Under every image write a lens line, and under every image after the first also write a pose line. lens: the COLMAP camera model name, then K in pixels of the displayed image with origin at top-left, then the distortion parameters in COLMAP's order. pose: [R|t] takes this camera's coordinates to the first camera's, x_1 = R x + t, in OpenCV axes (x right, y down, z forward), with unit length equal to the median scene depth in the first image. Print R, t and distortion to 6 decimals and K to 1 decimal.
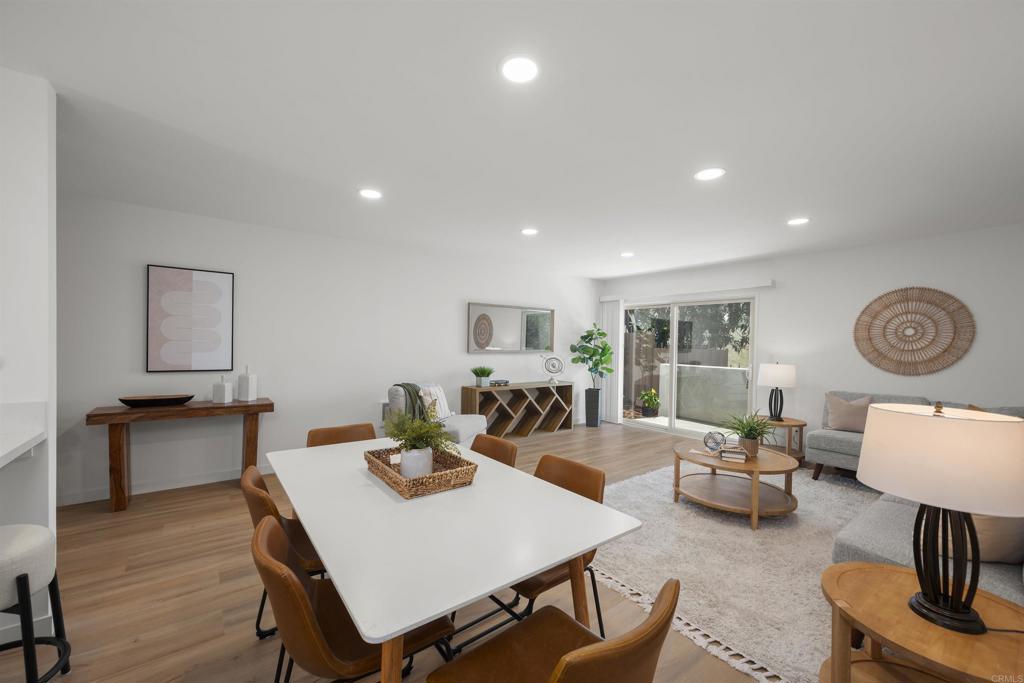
lens RADIAL K [[405.5, 0, 512.9], [0, 405.5, 350.0], [0, 0, 1]] dist [-0.000377, -0.000002]
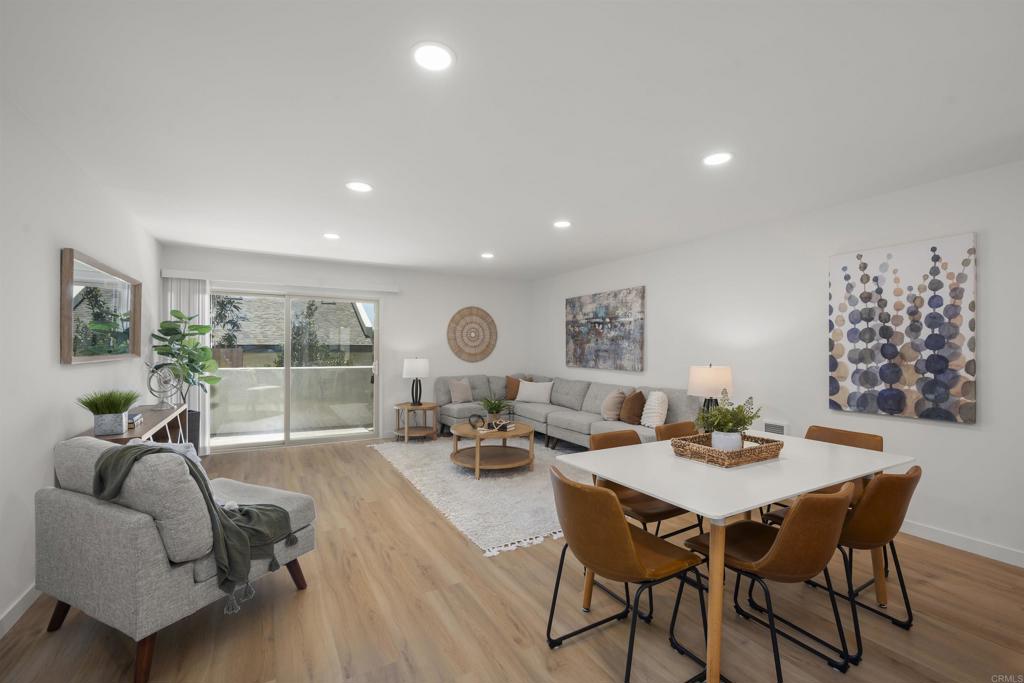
lens RADIAL K [[433.5, 0, 512.5], [0, 433.5, 348.2], [0, 0, 1]] dist [0.001112, 0.000164]
pose [[0.144239, -0.015520, 0.989421, -0.638625], [0.014672, 0.999801, 0.013544, -0.011951], [-0.989434, 0.012563, 0.144438, 0.575665]]
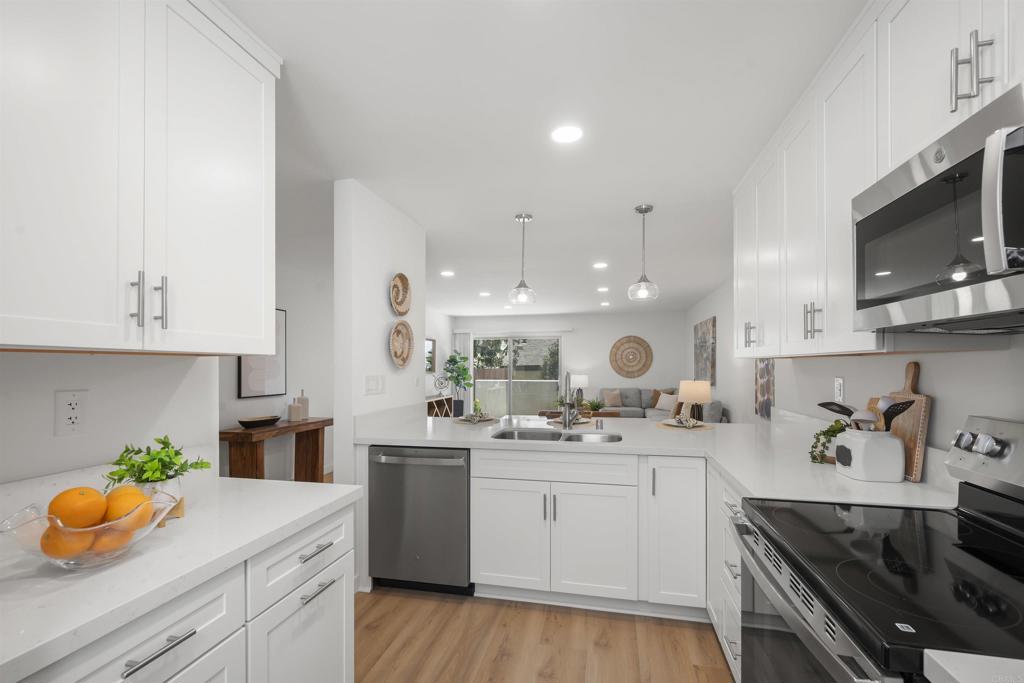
lens RADIAL K [[441.3, 0, 511.7], [0, 441.3, 365.9], [0, 0, 1]] dist [-0.000213, -0.000017]
pose [[0.774112, -0.019729, 0.632742, -0.883538], [0.027239, 0.999627, -0.002156, -0.010276], [-0.632463, 0.018904, 0.774360, -0.347592]]
